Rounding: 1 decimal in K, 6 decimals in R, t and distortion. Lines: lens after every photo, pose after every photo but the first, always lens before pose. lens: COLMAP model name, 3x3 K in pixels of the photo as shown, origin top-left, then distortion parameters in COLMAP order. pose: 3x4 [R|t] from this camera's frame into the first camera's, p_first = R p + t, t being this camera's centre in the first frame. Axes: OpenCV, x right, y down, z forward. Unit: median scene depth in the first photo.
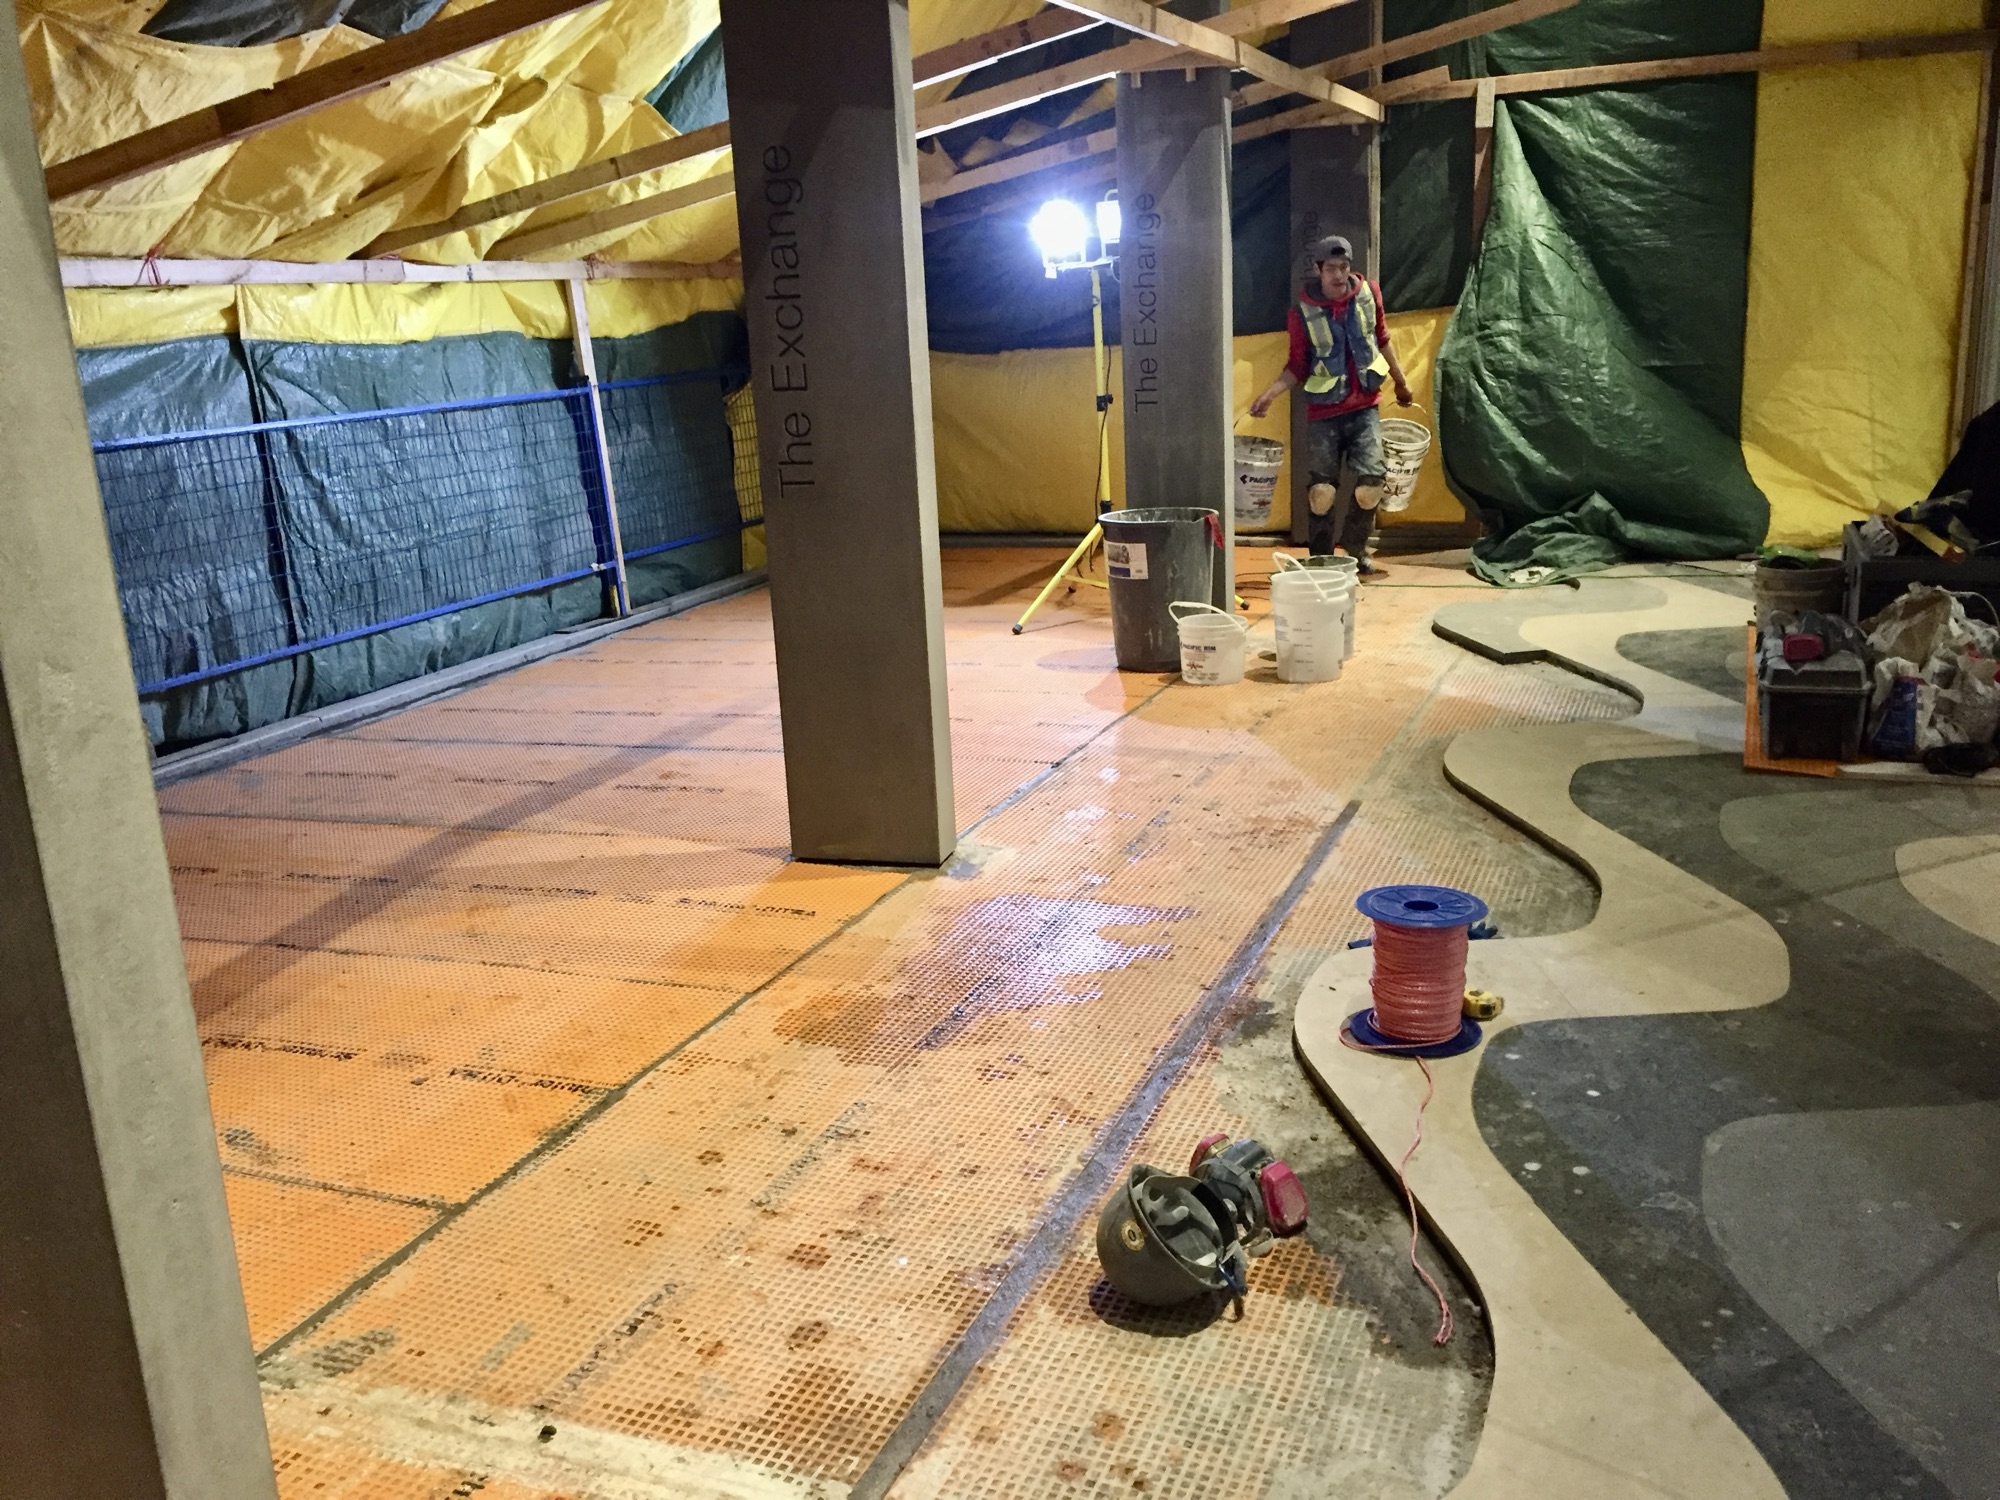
lens RADIAL K [[1702.1, 0, 1003.4], [0, 1702.1, 747.3], [0, 0, 1]] dist [0.055420, -0.052432]
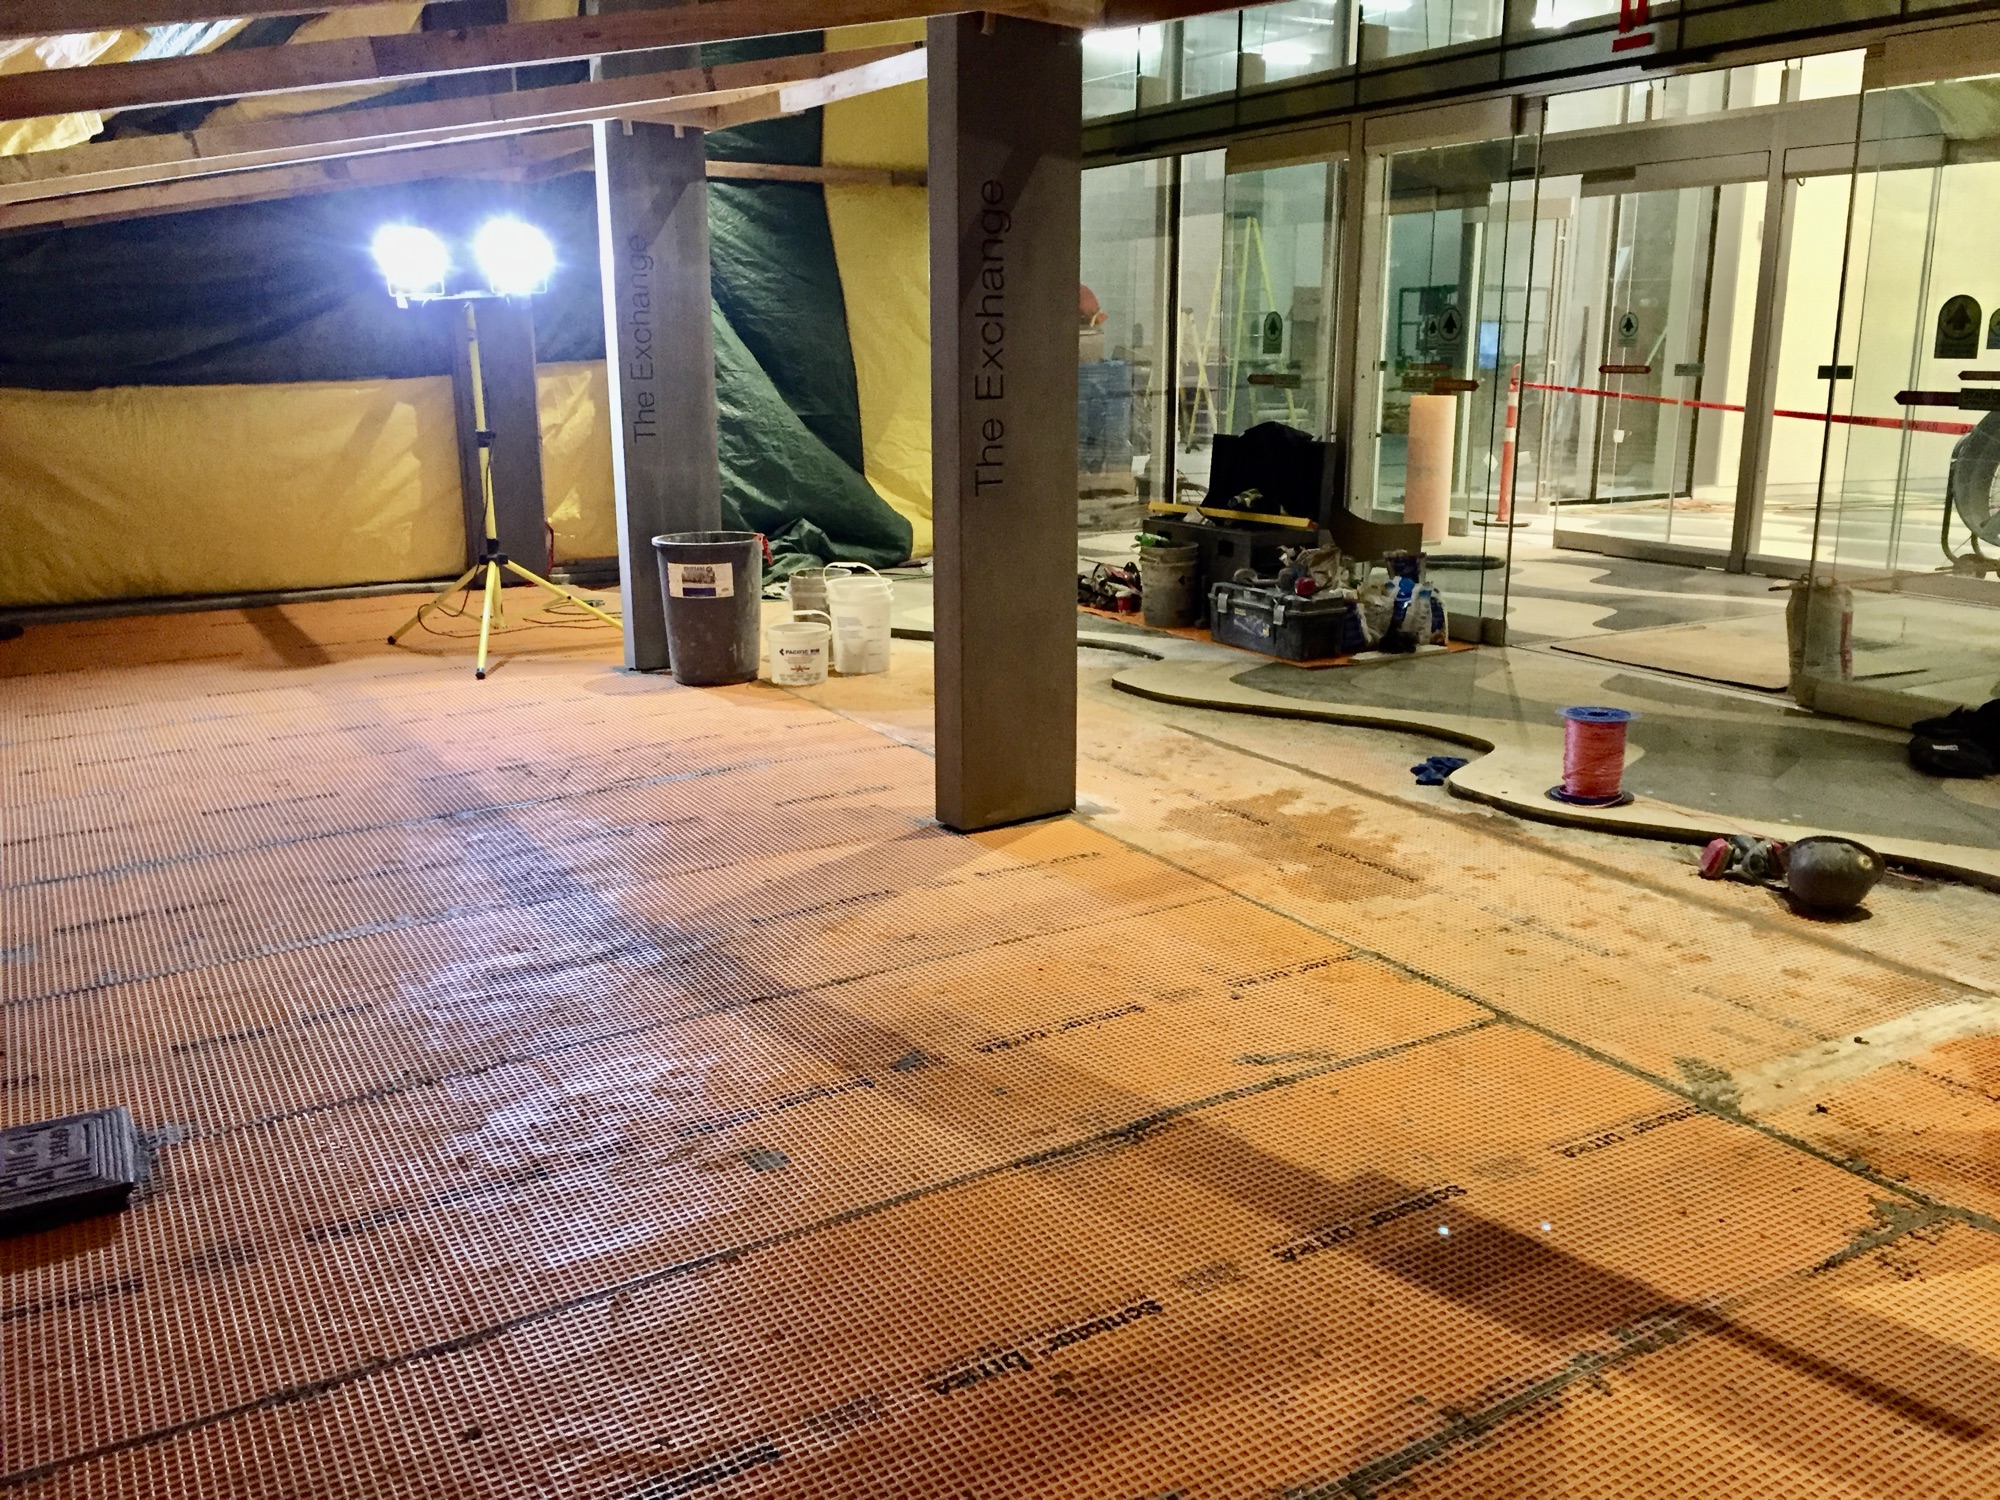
lens RADIAL K [[1702.1, 0, 1004.3], [0, 1702.1, 753.3], [0, 0, 1]] dist [0.055420, -0.052432]
pose [[0.607800, -0.141061, 0.781461, -1.025441], [0.172935, 0.983989, 0.043115, -0.028285], [-0.775031, 0.108936, 0.622462, 0.328202]]
